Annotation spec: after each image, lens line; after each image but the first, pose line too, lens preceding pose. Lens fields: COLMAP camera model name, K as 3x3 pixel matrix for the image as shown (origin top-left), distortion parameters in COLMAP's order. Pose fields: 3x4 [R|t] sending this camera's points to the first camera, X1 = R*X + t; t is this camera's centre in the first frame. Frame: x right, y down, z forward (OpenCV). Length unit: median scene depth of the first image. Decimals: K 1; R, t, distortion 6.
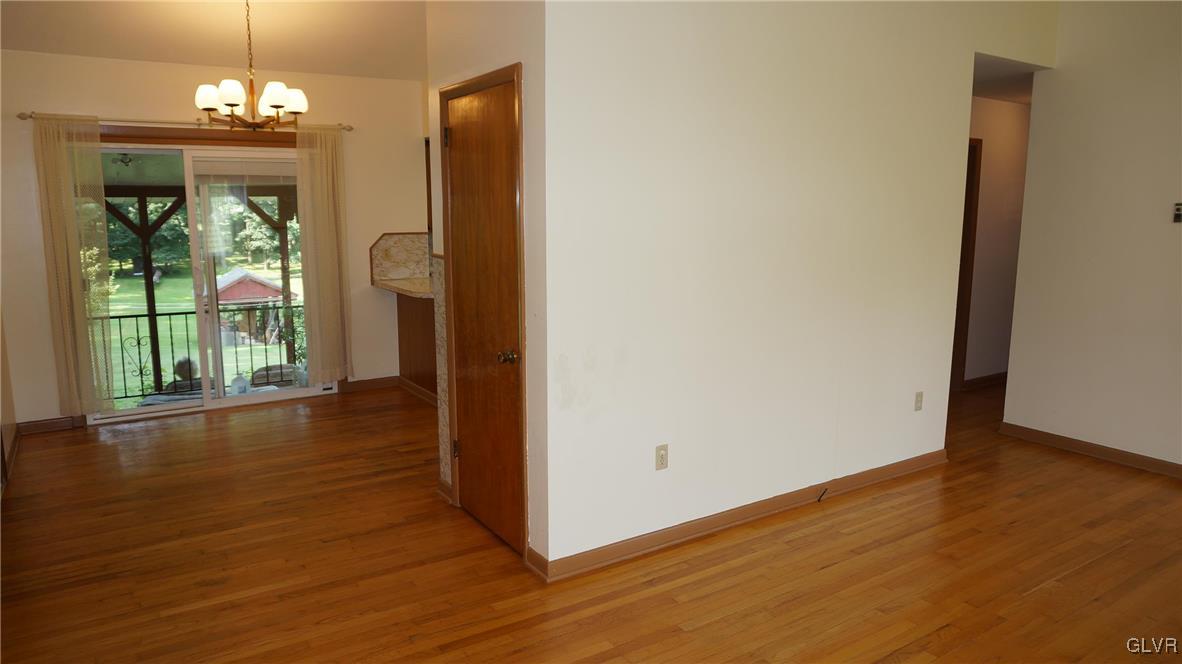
lens RADIAL K [[787.5, 0, 588.8], [0, 787.5, 334.7], [0, 0, 1]] dist [-0.053065, 0.031819]
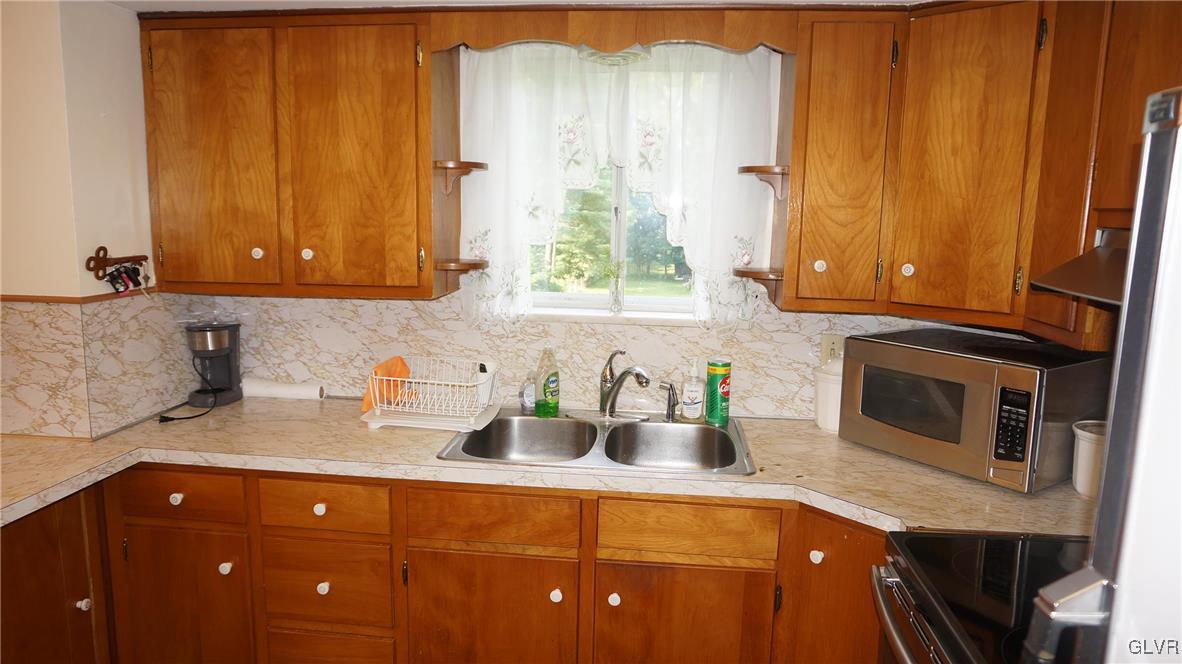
lens RADIAL K [[787.5, 0, 588.8], [0, 787.5, 334.7], [0, 0, 1]] dist [-0.053065, 0.031819]
pose [[0.775786, 0.113067, -0.620784, 0.147861], [-0.123222, 0.992020, 0.026692, -0.154390], [0.618848, 0.055787, 0.783527, 0.916202]]
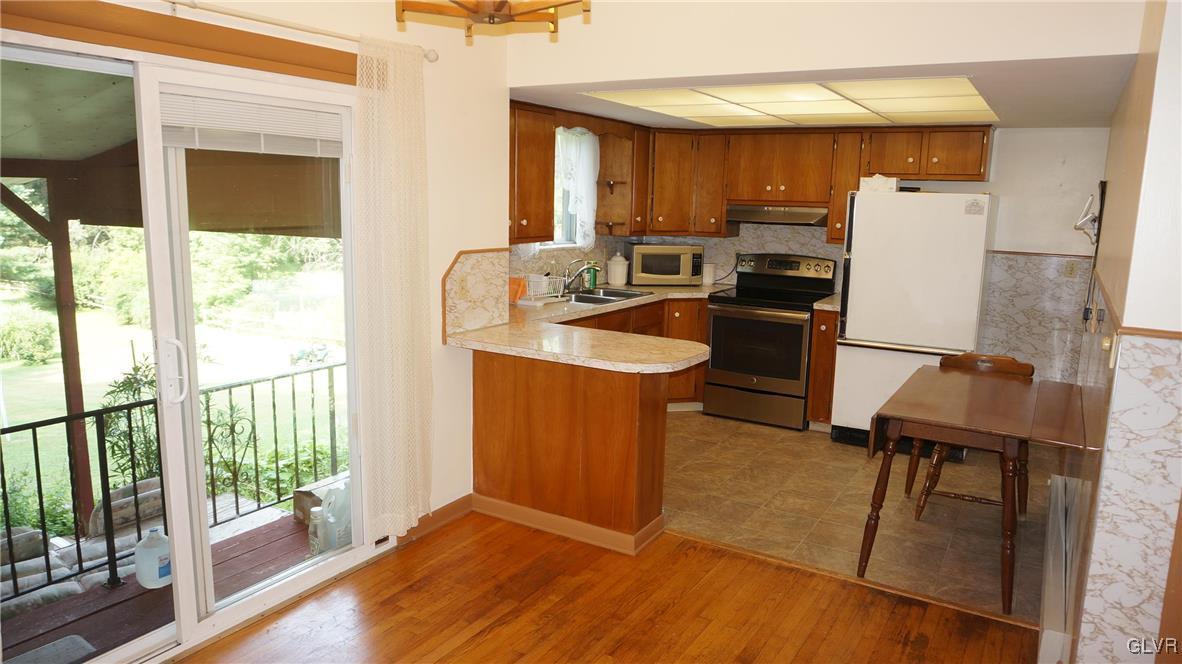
lens RADIAL K [[787.5, 0, 588.8], [0, 787.5, 334.7], [0, 0, 1]] dist [-0.053065, 0.031819]
pose [[0.901073, -0.053174, 0.430396, -0.425334], [0.047836, 0.998585, 0.023224, -0.078142], [-0.431022, -0.000339, 0.902342, 0.449377]]
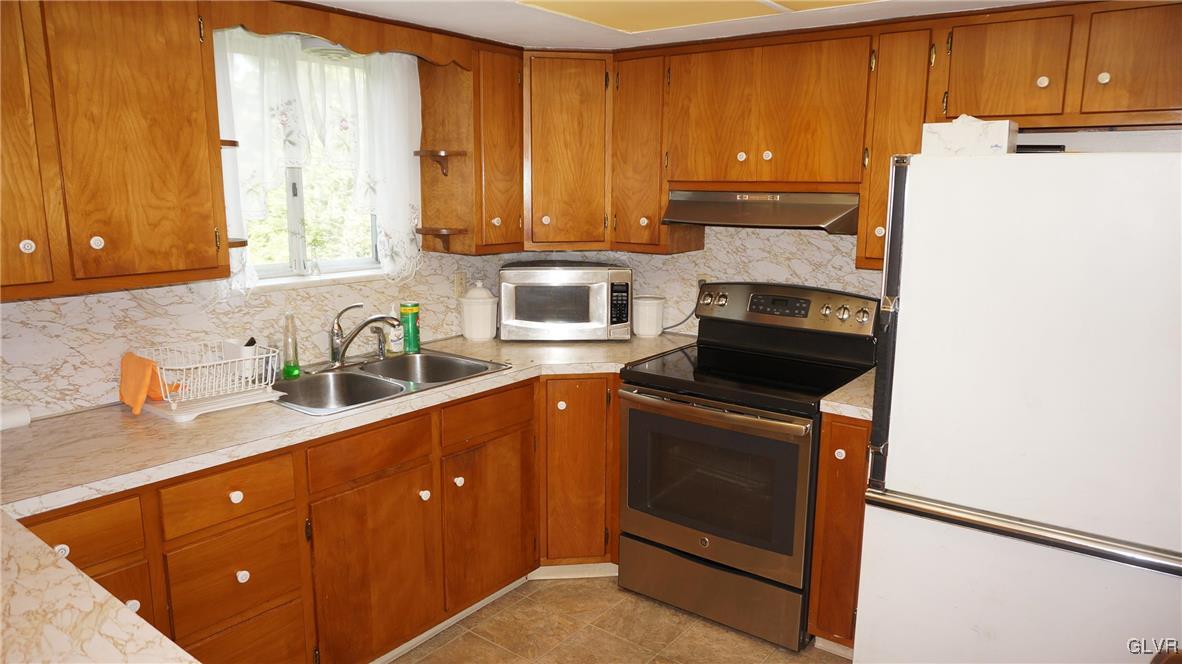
lens RADIAL K [[787.5, 0, 588.8], [0, 787.5, 334.7], [0, 0, 1]] dist [-0.053065, 0.031819]
pose [[0.943558, -0.056164, 0.326411, -0.089355], [0.048927, 0.998341, 0.030346, -0.129429], [-0.327574, -0.012663, 0.944741, 0.763378]]
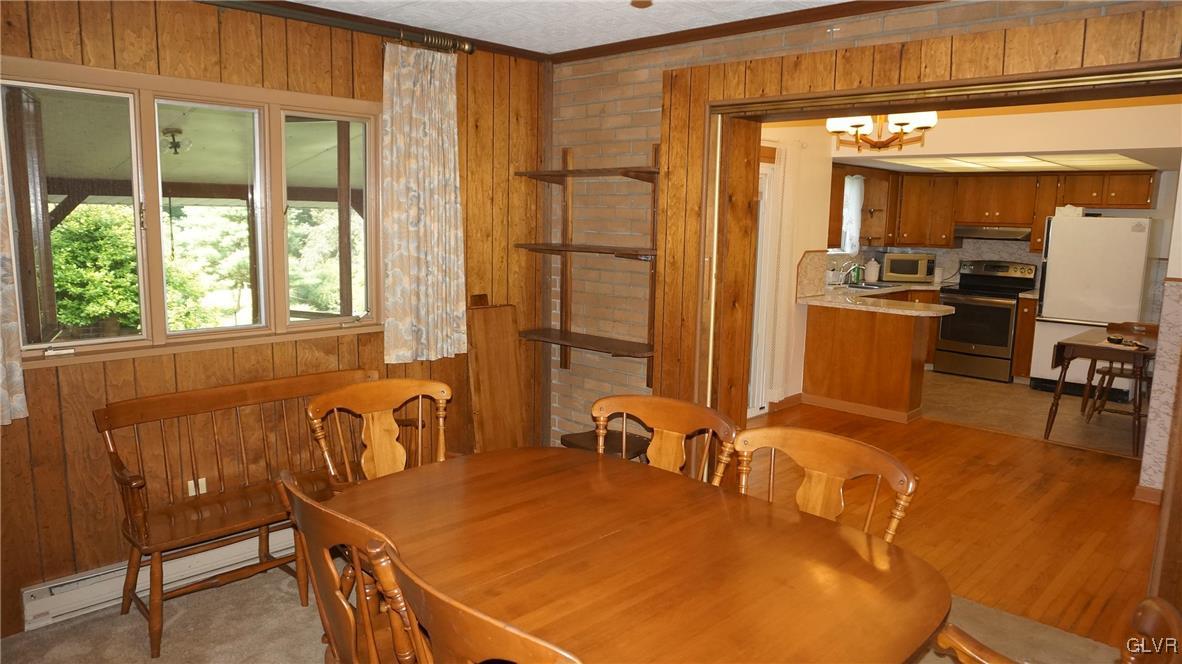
lens RADIAL K [[787.5, 0, 588.8], [0, 787.5, 334.7], [0, 0, 1]] dist [-0.053065, 0.031819]
pose [[0.974941, -0.012858, 0.222093, -0.756436], [0.015169, 0.999847, -0.008699, -0.017693], [-0.221947, 0.011850, 0.974987, 0.085888]]
